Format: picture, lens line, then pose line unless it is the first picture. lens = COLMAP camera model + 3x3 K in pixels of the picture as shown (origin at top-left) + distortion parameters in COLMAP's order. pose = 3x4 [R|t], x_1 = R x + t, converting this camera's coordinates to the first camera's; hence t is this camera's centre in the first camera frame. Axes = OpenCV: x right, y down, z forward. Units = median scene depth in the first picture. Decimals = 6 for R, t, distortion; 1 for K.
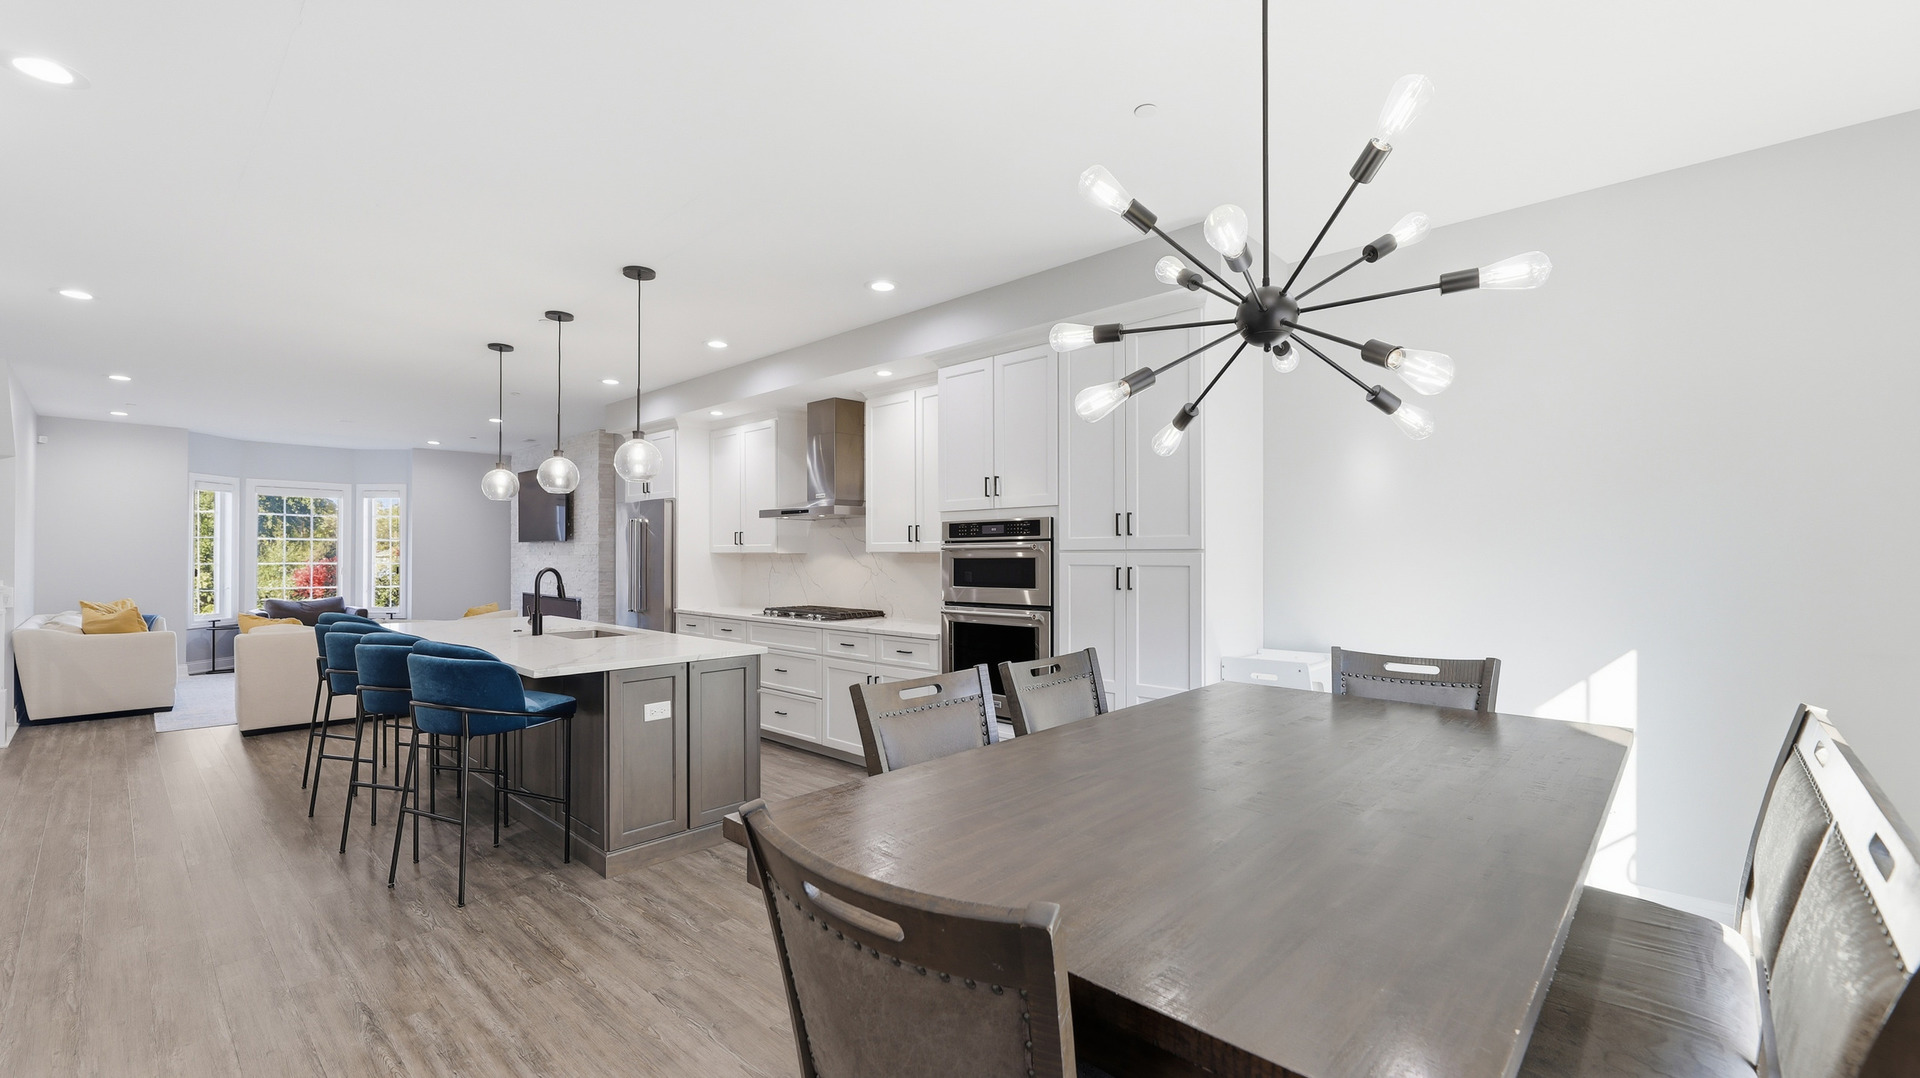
lens RADIAL K [[794.6, 0, 955.7], [0, 794.6, 552.9], [0, 0, 1]] dist [-0.003353, -0.000409]
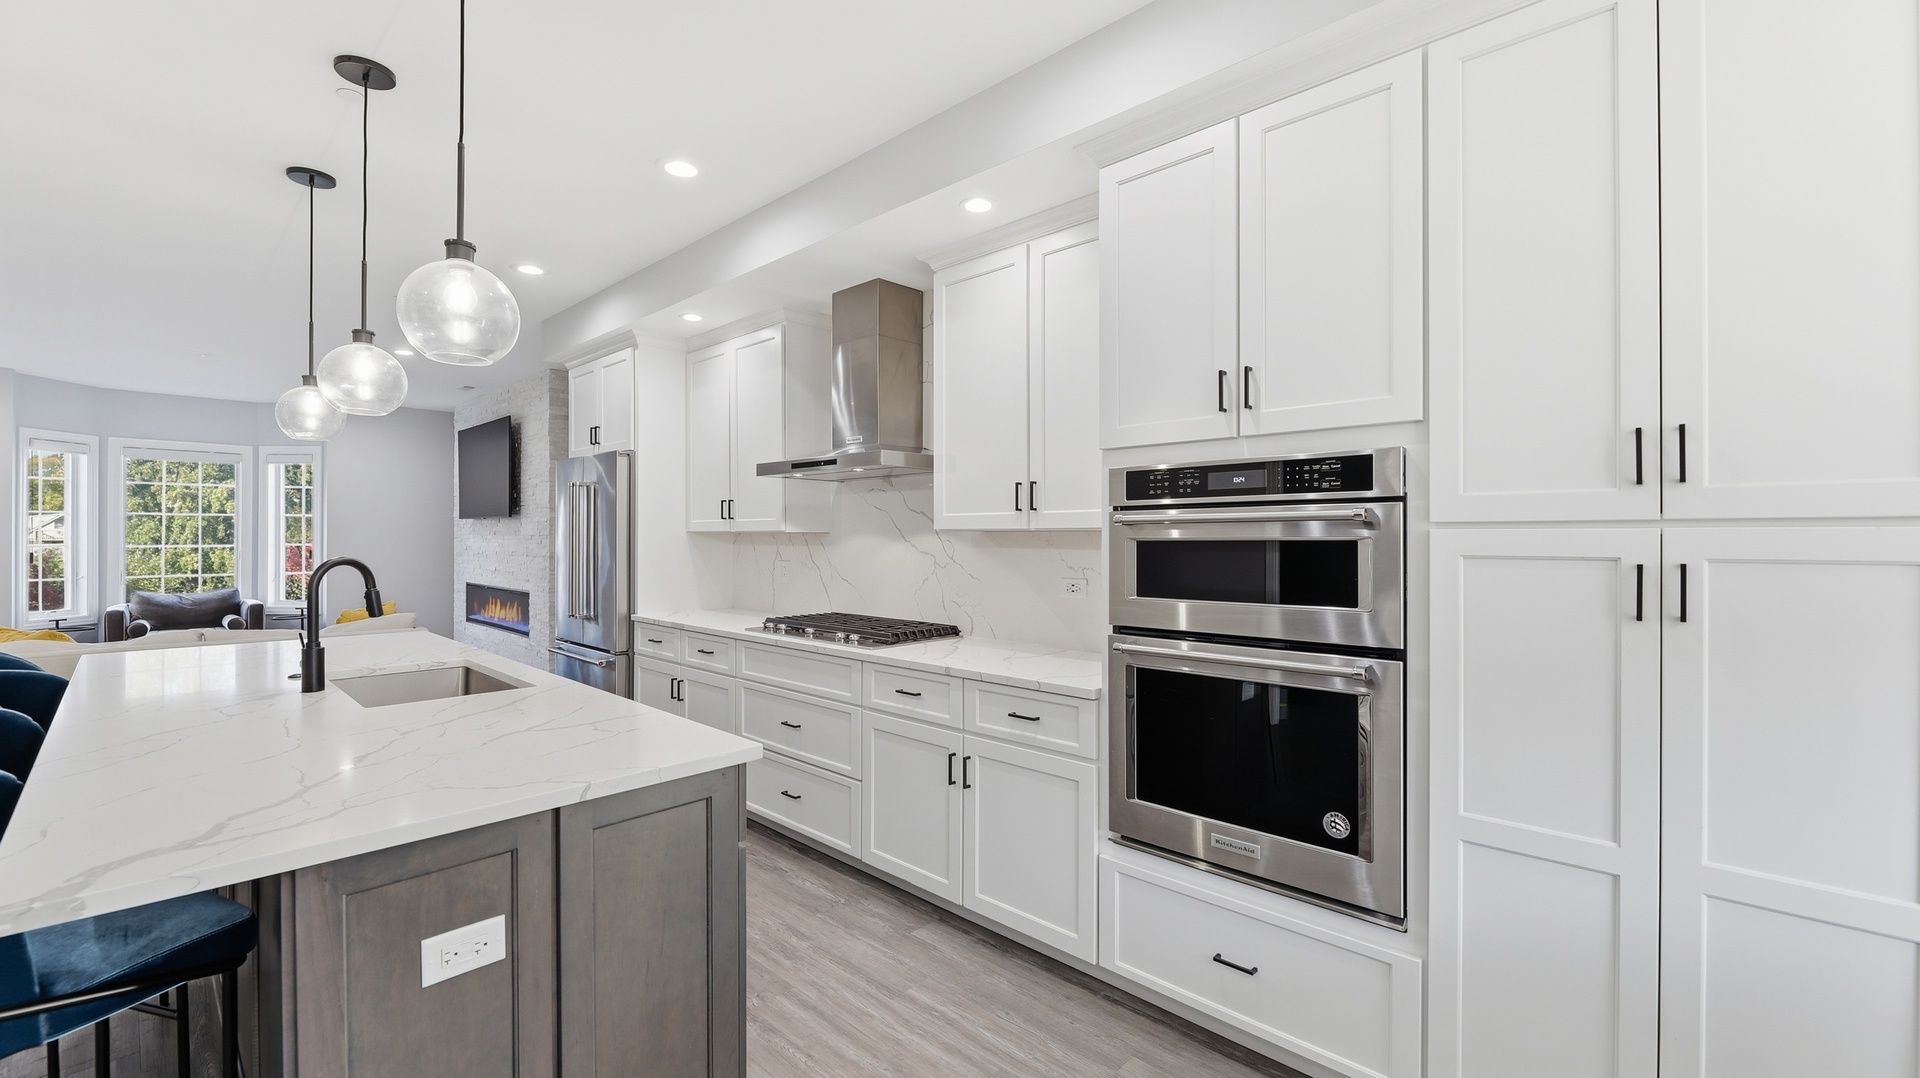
lens RADIAL K [[794.6, 0, 955.1], [0, 794.6, 536.9], [0, 0, 1]] dist [-0.003353, -0.000409]
pose [[0.999943, 0.000674, -0.010630, -0.093916], [-0.000635, 0.999993, 0.003754, 0.002224], [0.010632, -0.003747, 0.999936, 0.420009]]
